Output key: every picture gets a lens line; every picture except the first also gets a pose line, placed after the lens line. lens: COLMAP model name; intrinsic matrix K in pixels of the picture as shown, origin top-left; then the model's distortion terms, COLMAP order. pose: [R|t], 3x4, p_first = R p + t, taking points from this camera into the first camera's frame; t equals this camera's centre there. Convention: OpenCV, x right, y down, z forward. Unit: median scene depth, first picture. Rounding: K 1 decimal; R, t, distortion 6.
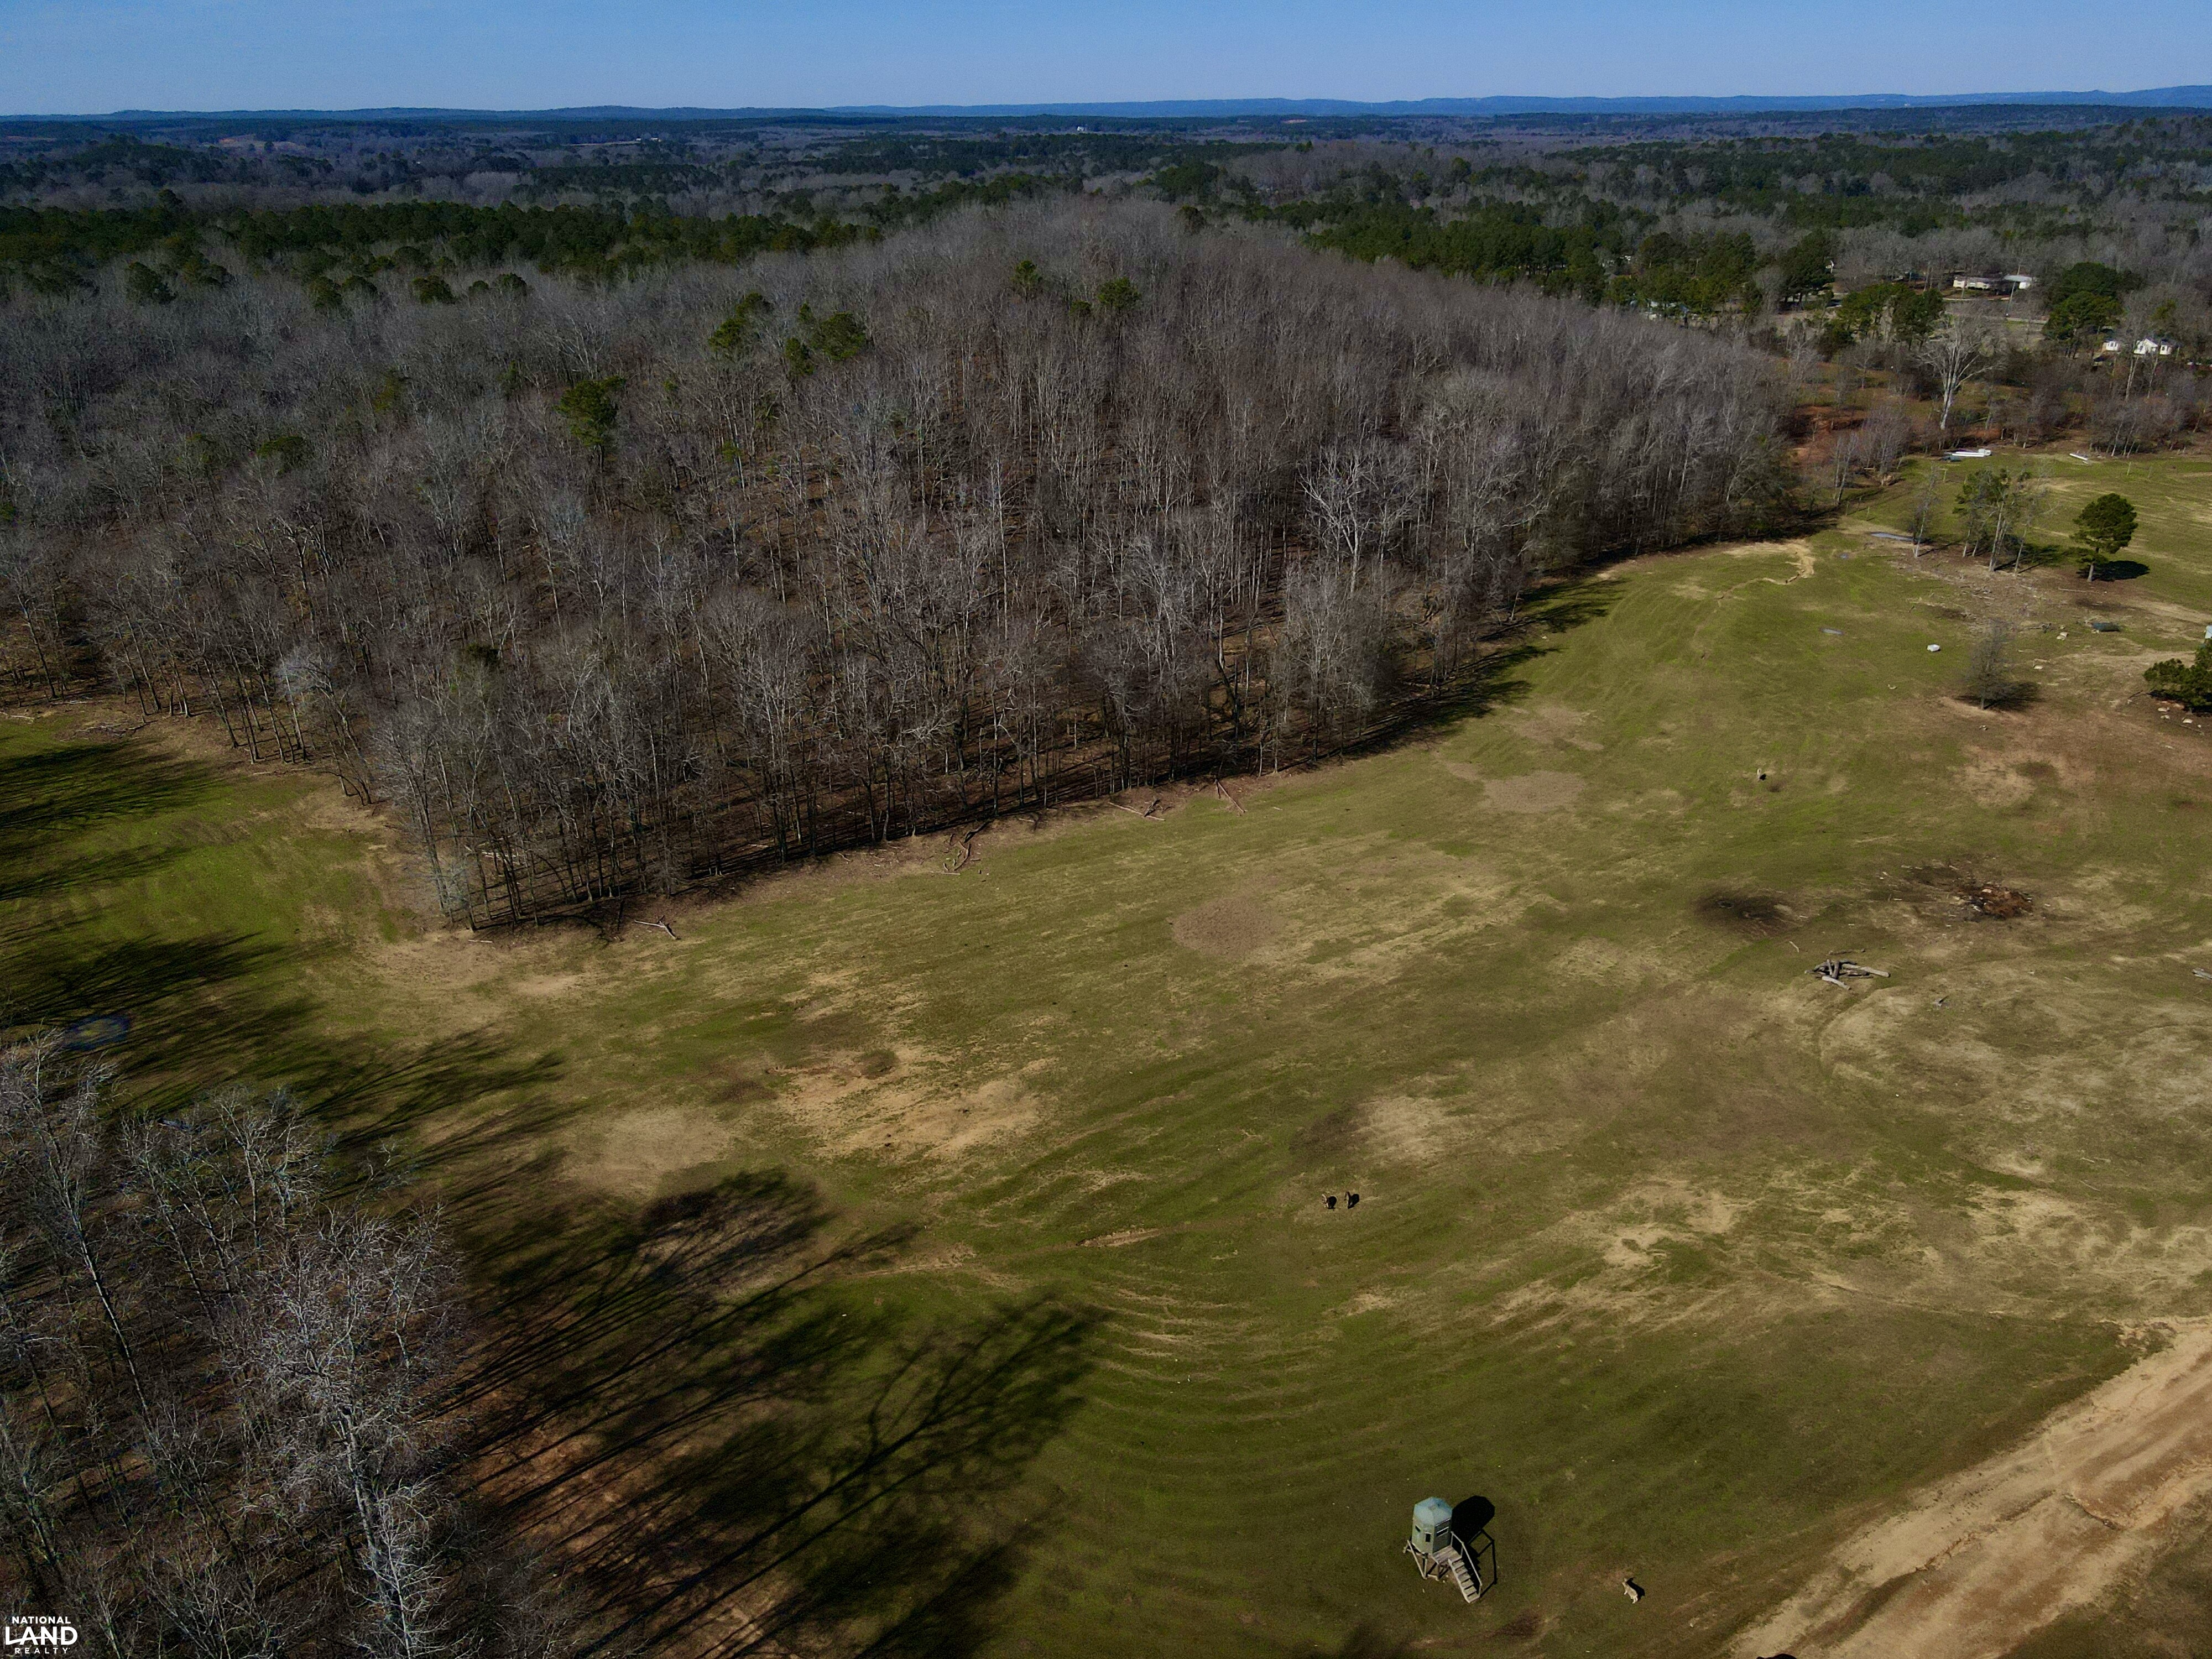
lens RADIAL K [[1559.5, 0, 1106.0], [0, 1559.5, 829.5], [0, 0, 1]] dist [0.010515, 0.011239]
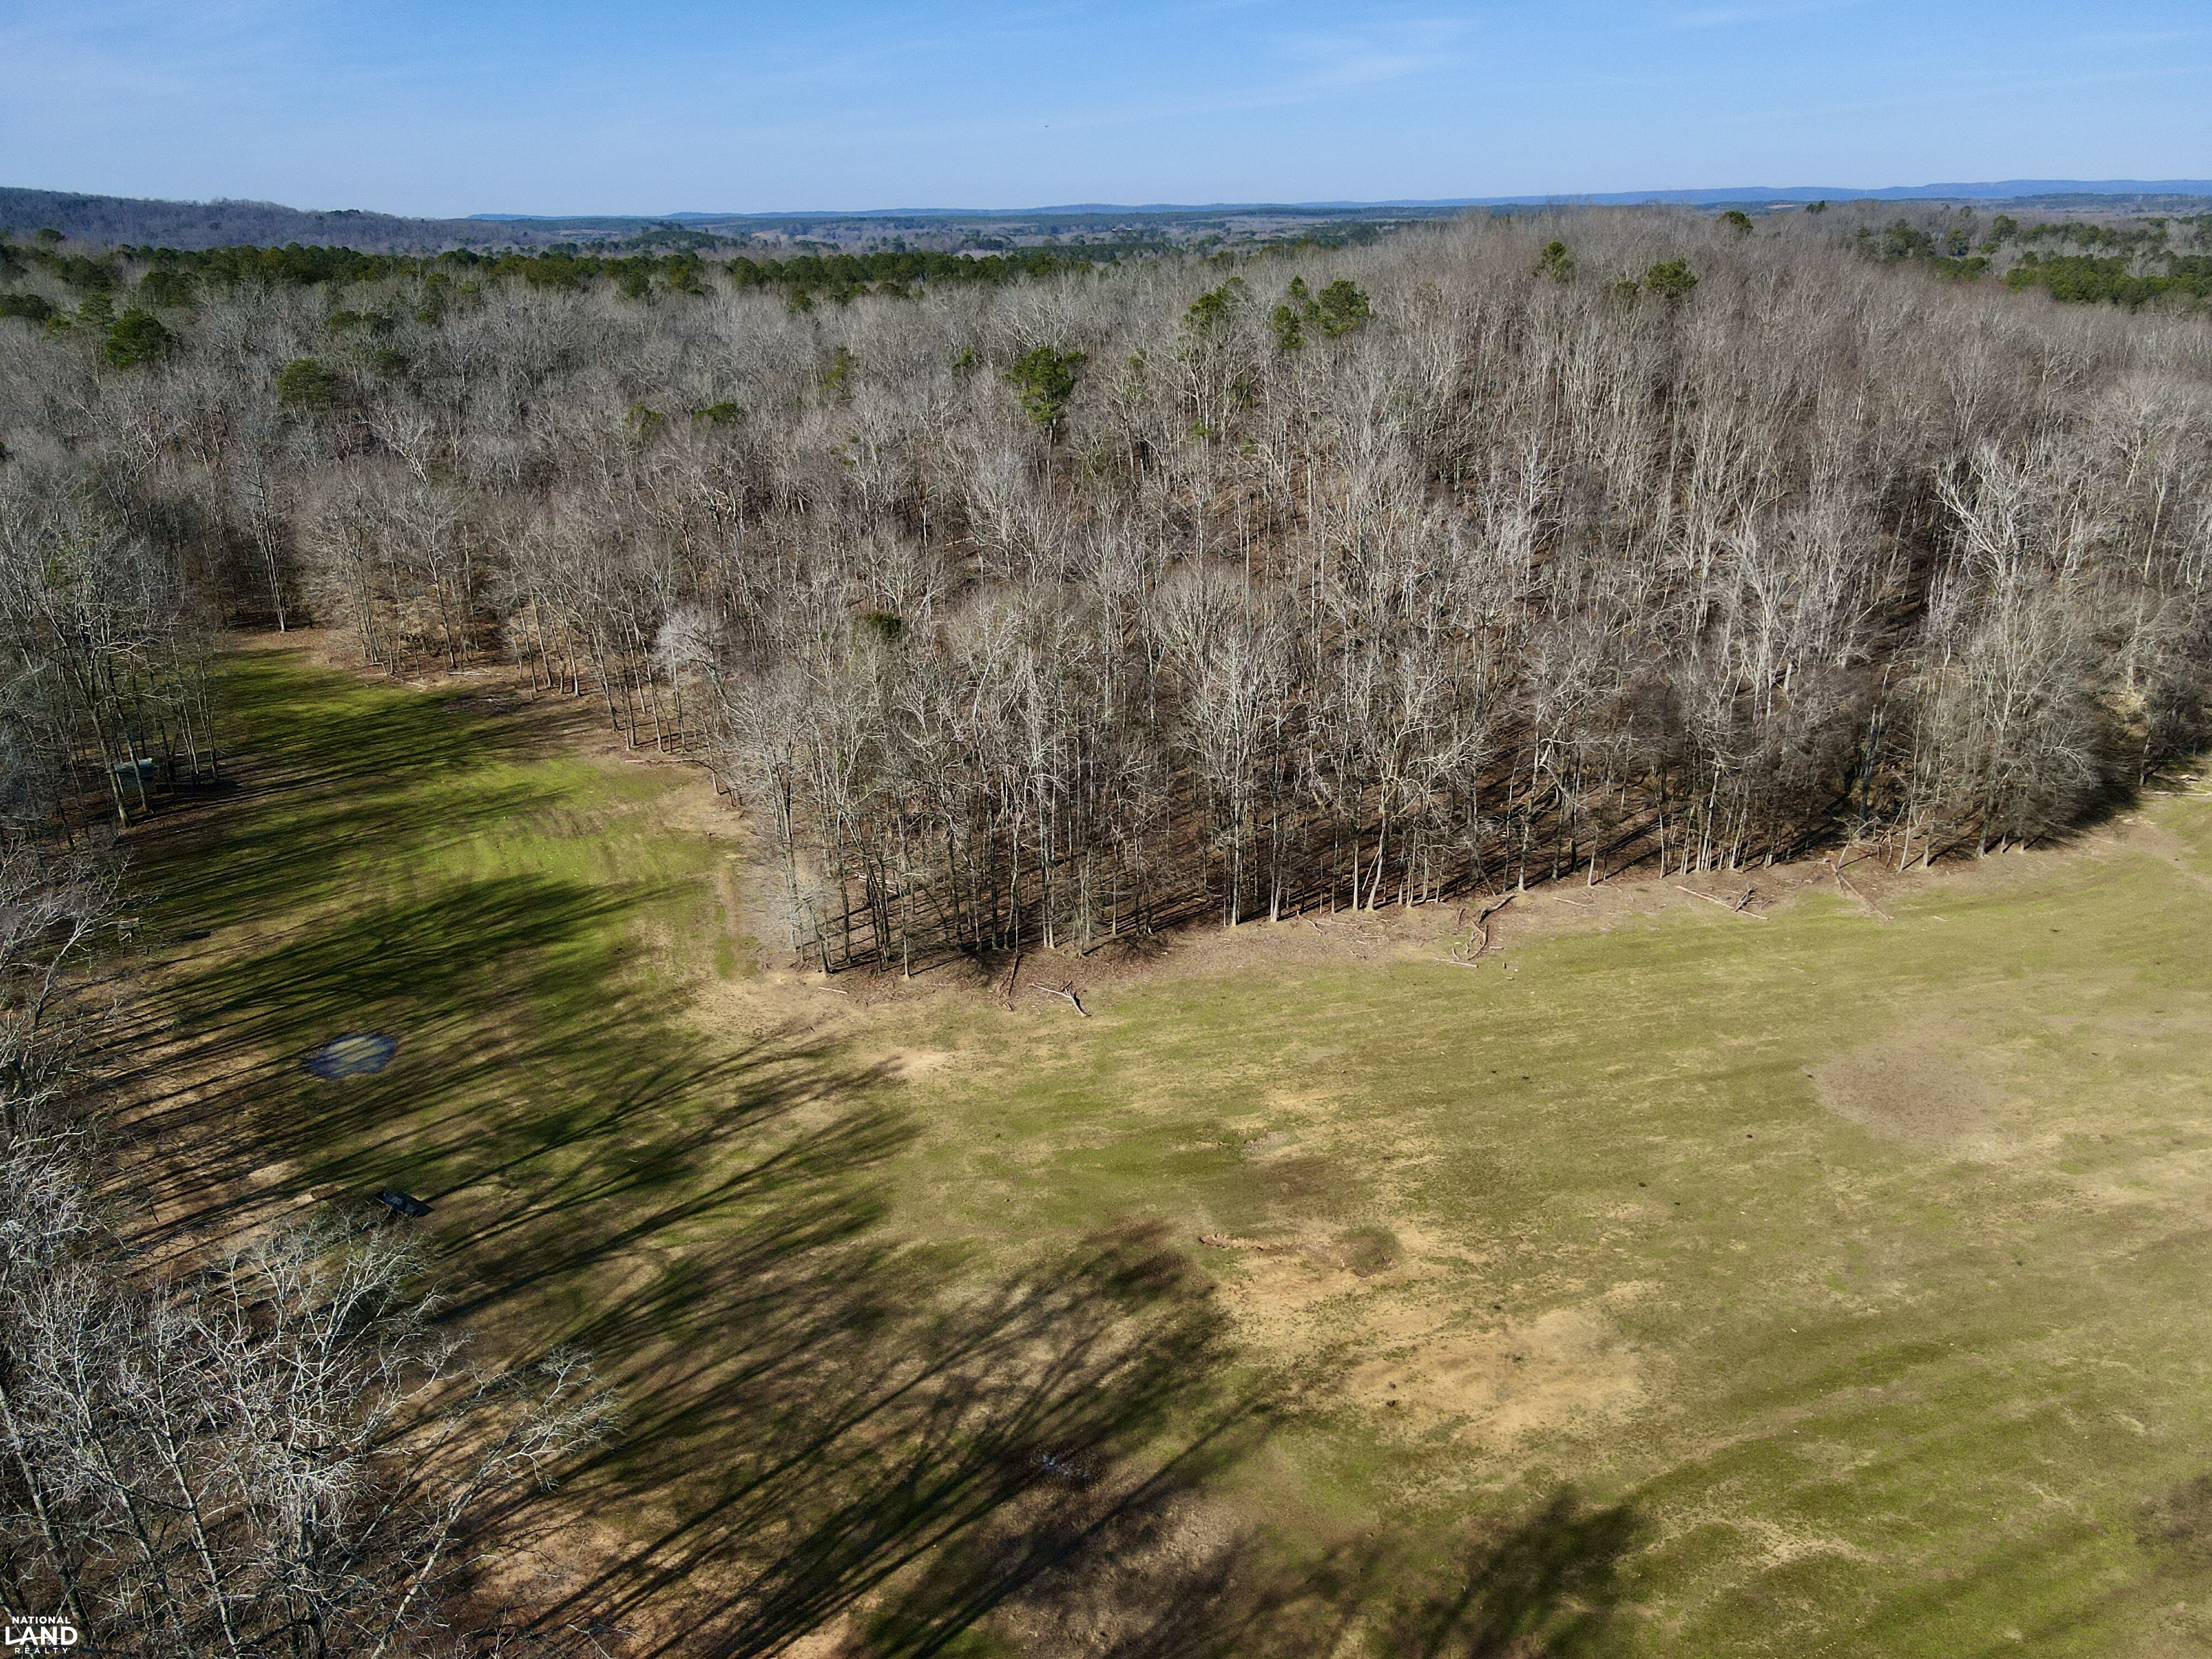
lens RADIAL K [[1589.6, 0, 1148.4], [0, 1589.6, 825.6], [0, 0, 1]] dist [0.027409, 0.005176]
pose [[0.969757, 0.084154, -0.229107, -0.086977], [-0.096243, 0.994467, -0.042094, 0.011146], [0.224297, 0.062871, 0.972491, 0.290182]]
